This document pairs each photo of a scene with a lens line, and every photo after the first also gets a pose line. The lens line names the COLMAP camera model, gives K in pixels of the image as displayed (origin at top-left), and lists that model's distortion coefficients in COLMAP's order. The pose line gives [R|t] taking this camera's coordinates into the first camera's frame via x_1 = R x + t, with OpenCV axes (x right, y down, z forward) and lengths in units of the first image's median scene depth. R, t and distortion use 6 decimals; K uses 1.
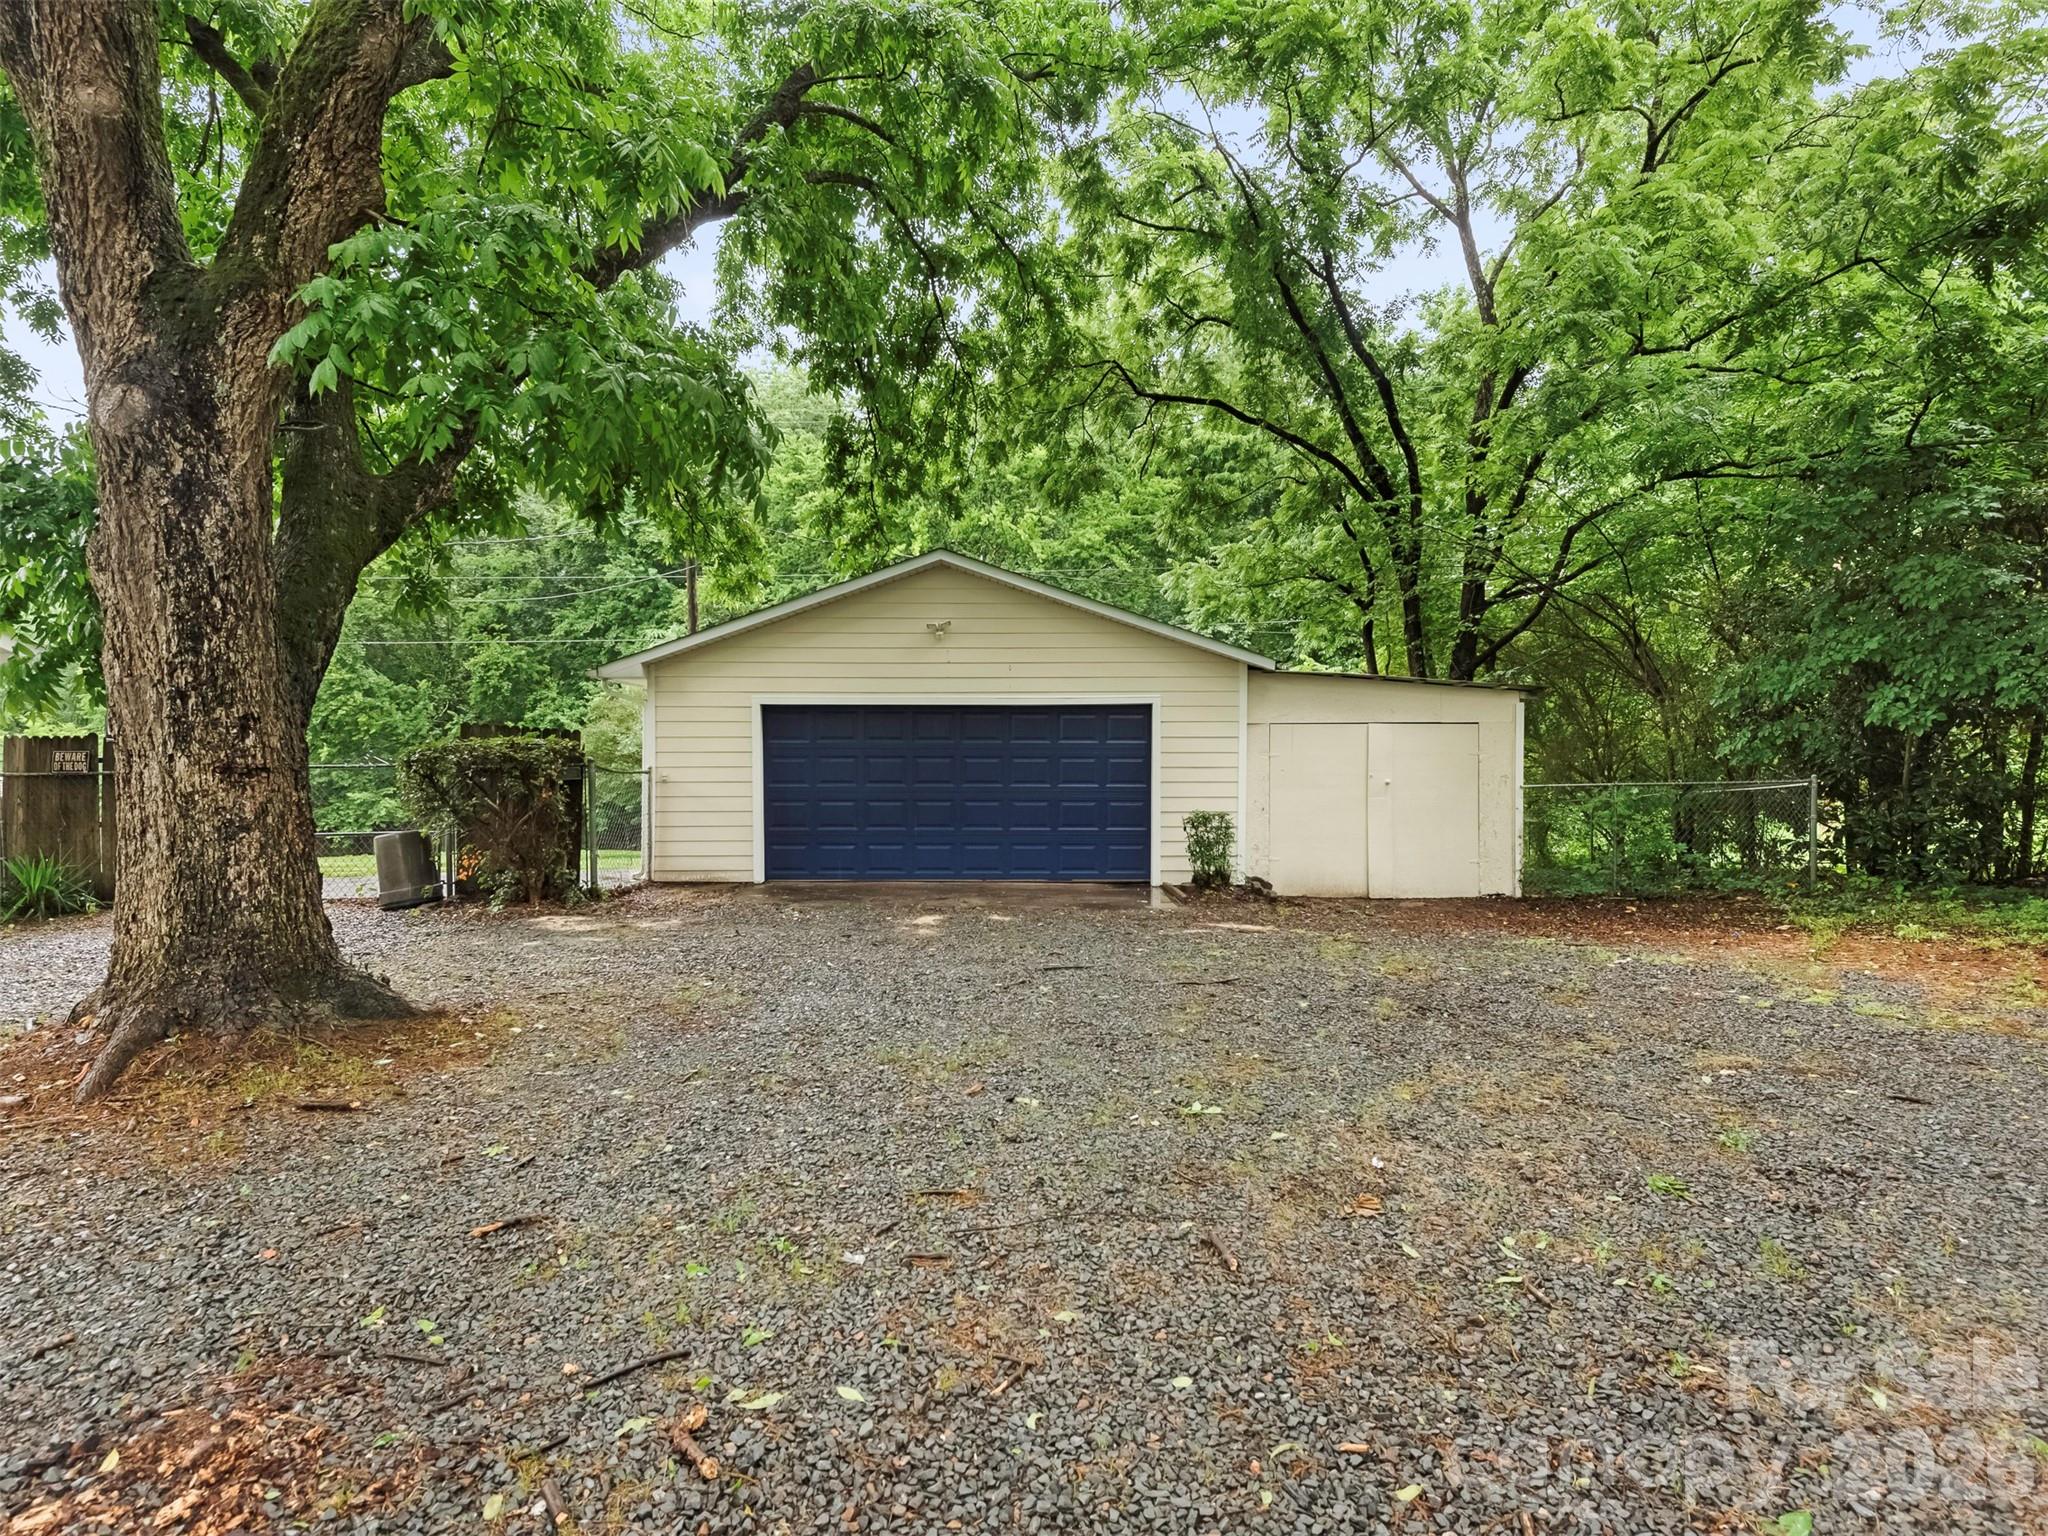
lens RADIAL K [[1042.6, 0, 1015.4], [0, 1042.6, 762.2], [0, 0, 1]] dist [0.027982, -0.018442]
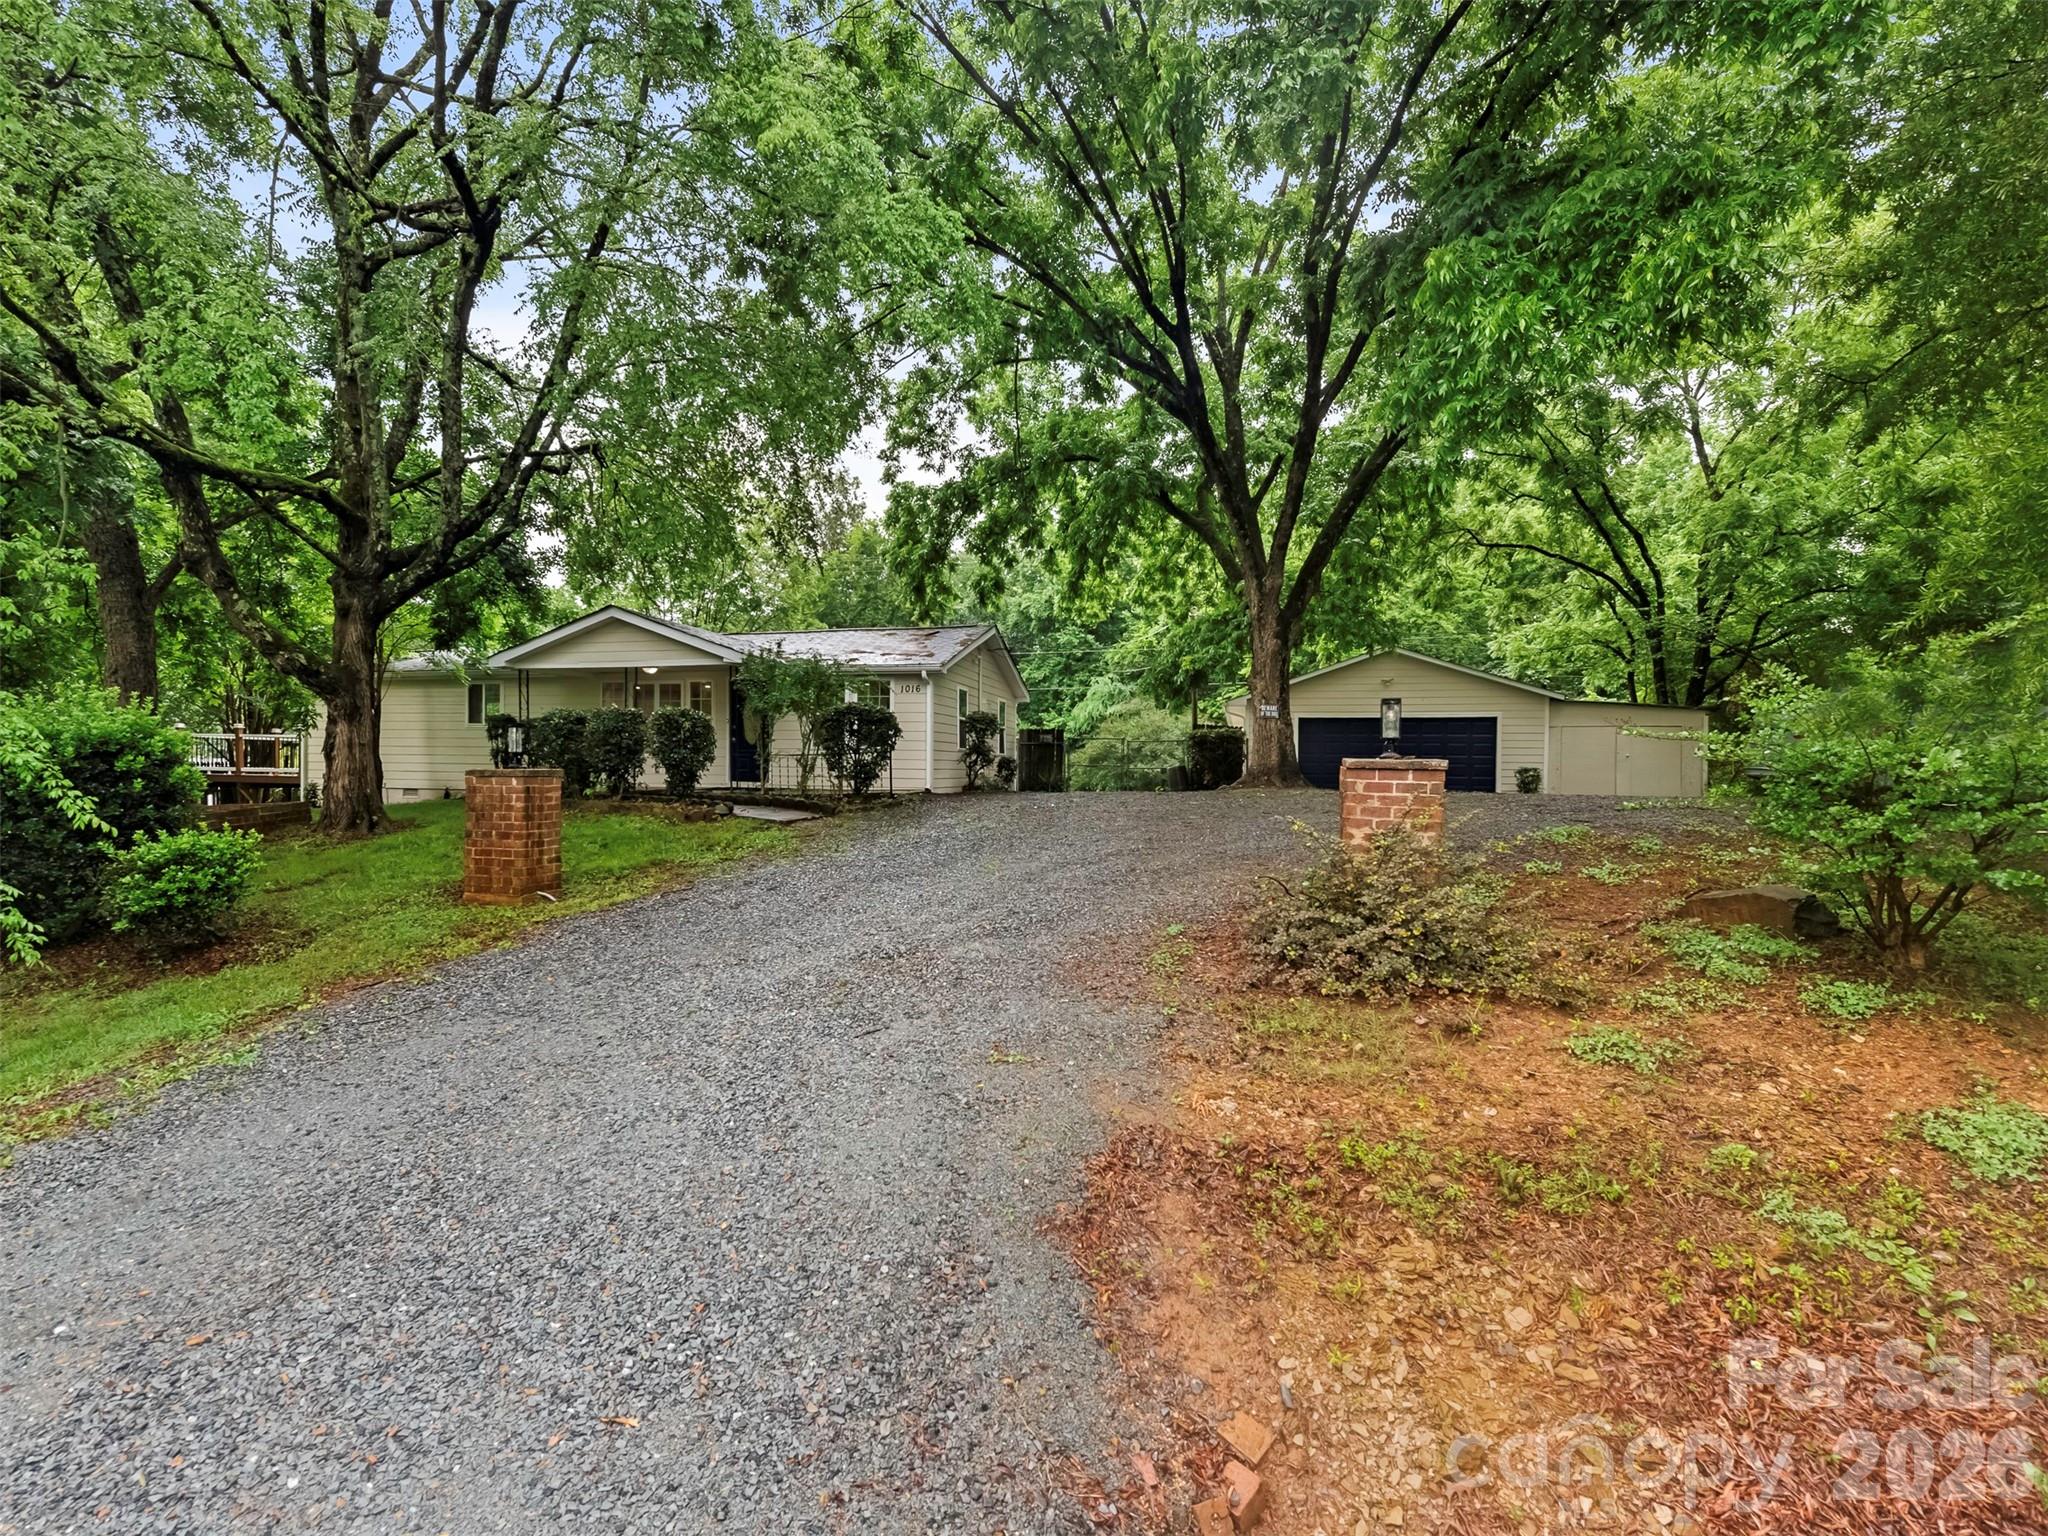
lens RADIAL K [[957.0, 0, 1018.0], [0, 957.0, 766.8], [0, 0, 1]] dist [0.002240, -0.000163]
pose [[0.959253, 0.011946, -0.282296, -0.174437], [-0.018610, 0.999608, -0.020936, 0.071363], [0.281935, 0.025336, 0.959099, -0.776217]]
